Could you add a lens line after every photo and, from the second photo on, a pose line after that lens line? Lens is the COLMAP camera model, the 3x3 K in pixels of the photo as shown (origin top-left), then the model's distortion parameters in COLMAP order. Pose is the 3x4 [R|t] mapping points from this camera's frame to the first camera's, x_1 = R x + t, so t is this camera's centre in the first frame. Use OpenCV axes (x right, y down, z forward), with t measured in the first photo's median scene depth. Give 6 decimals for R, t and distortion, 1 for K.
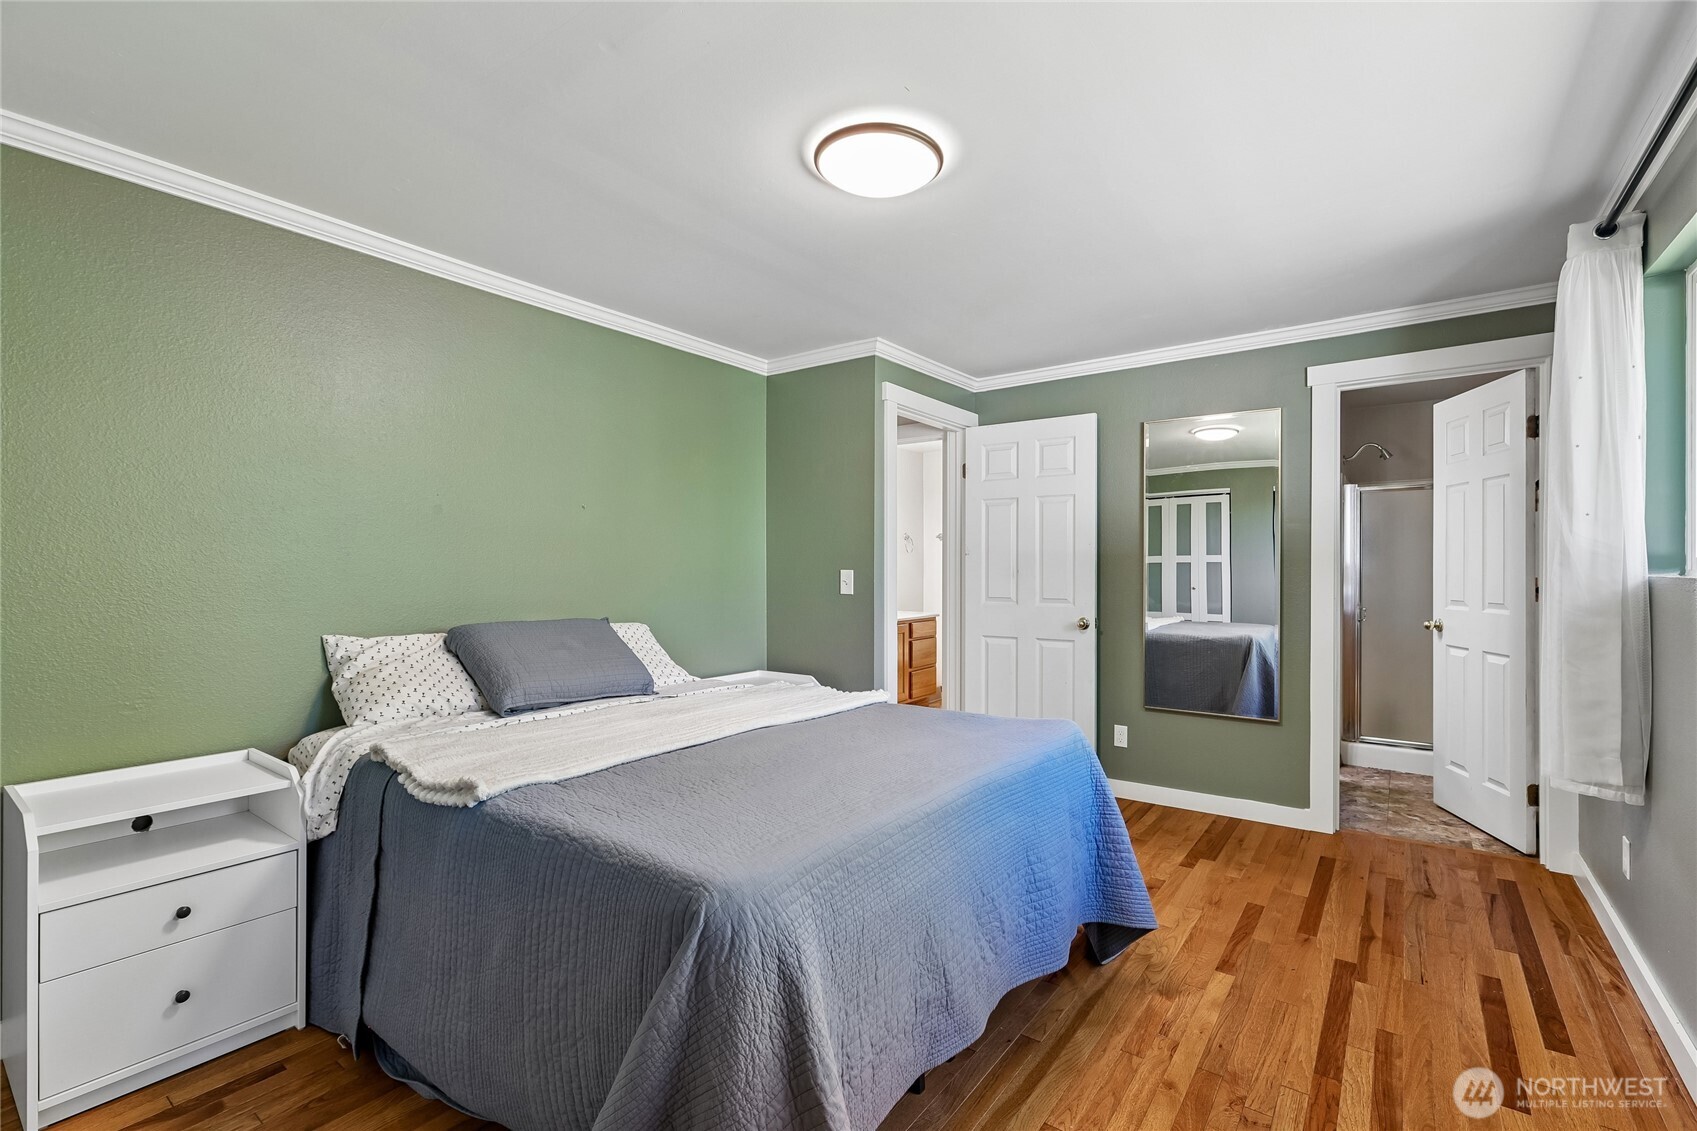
lens RADIAL K [[755.3, 0, 849.3], [0, 755.3, 565.0], [0, 0, 1]] dist [-0.004619, 0.003050]
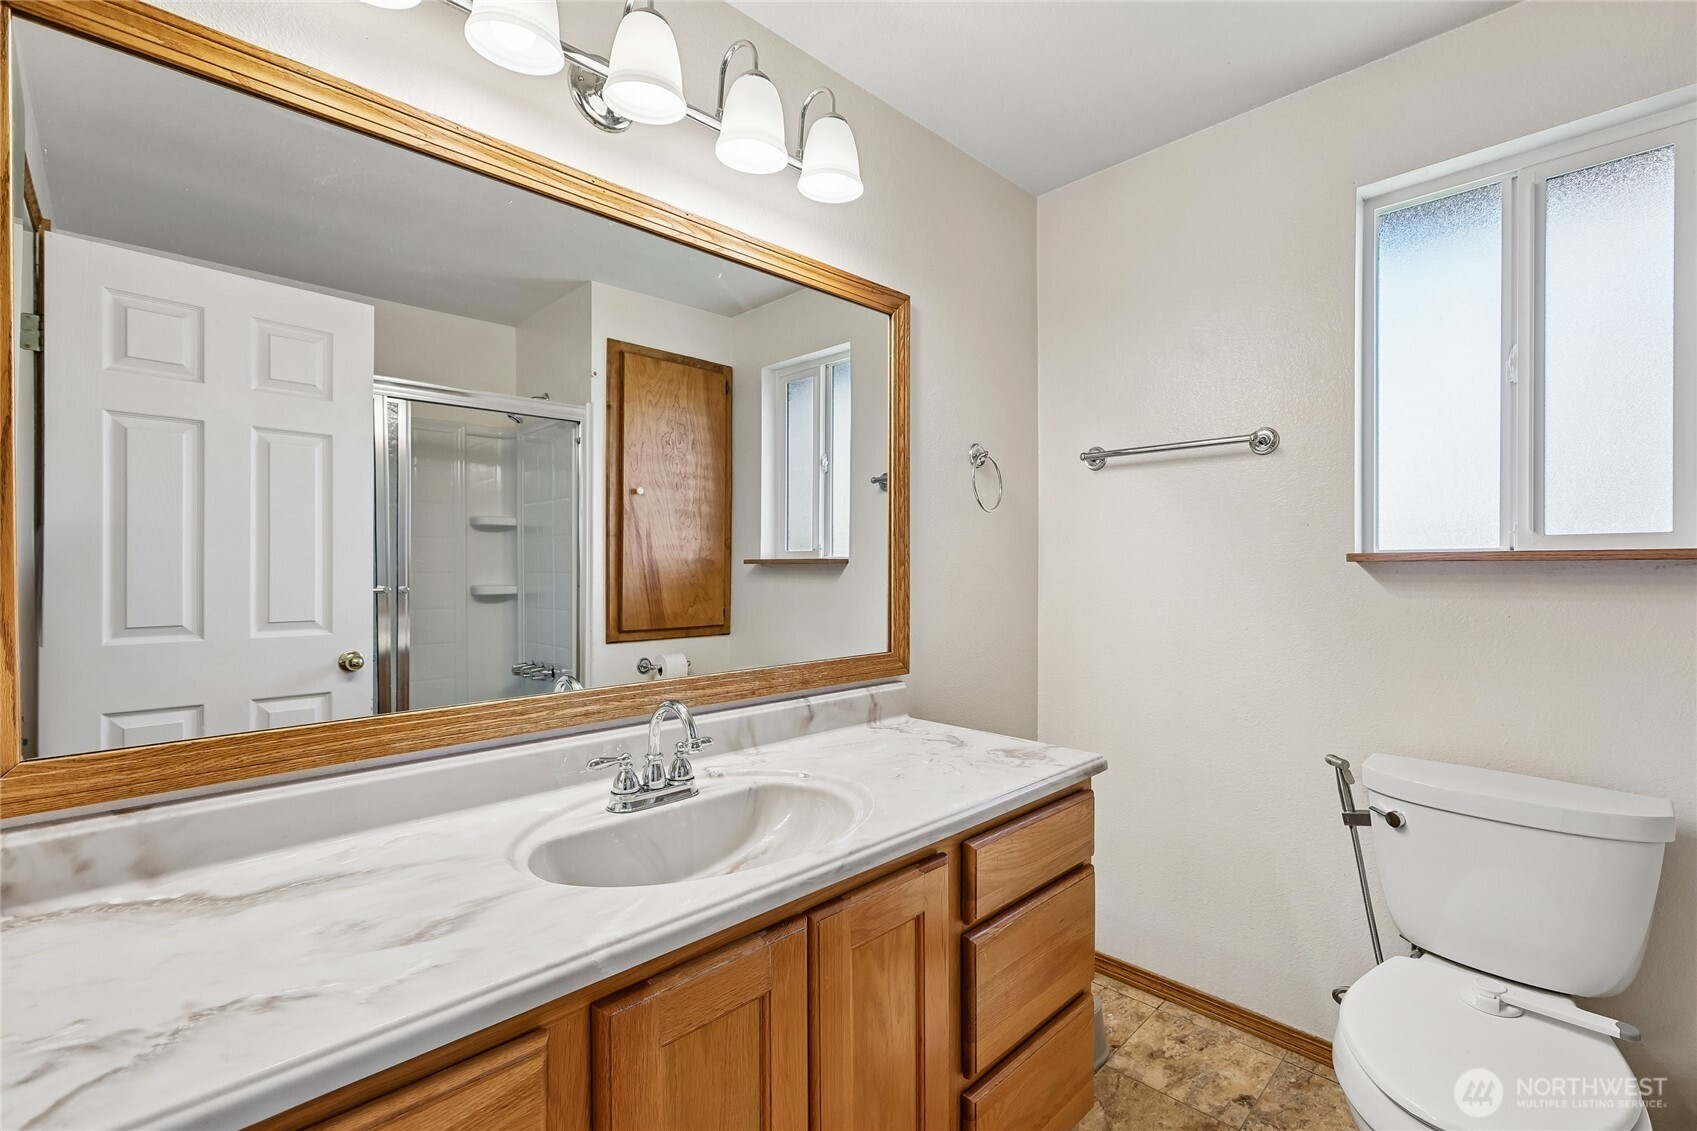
lens RADIAL K [[755.3, 0, 847.7], [0, 755.3, 562.8], [0, 0, 1]] dist [-0.004619, 0.003050]
pose [[0.988417, 0.001004, -0.151762, 0.075153], [0.000212, 0.999968, 0.007998, 0.002313], [0.151765, -0.007938, 0.988385, 0.746299]]
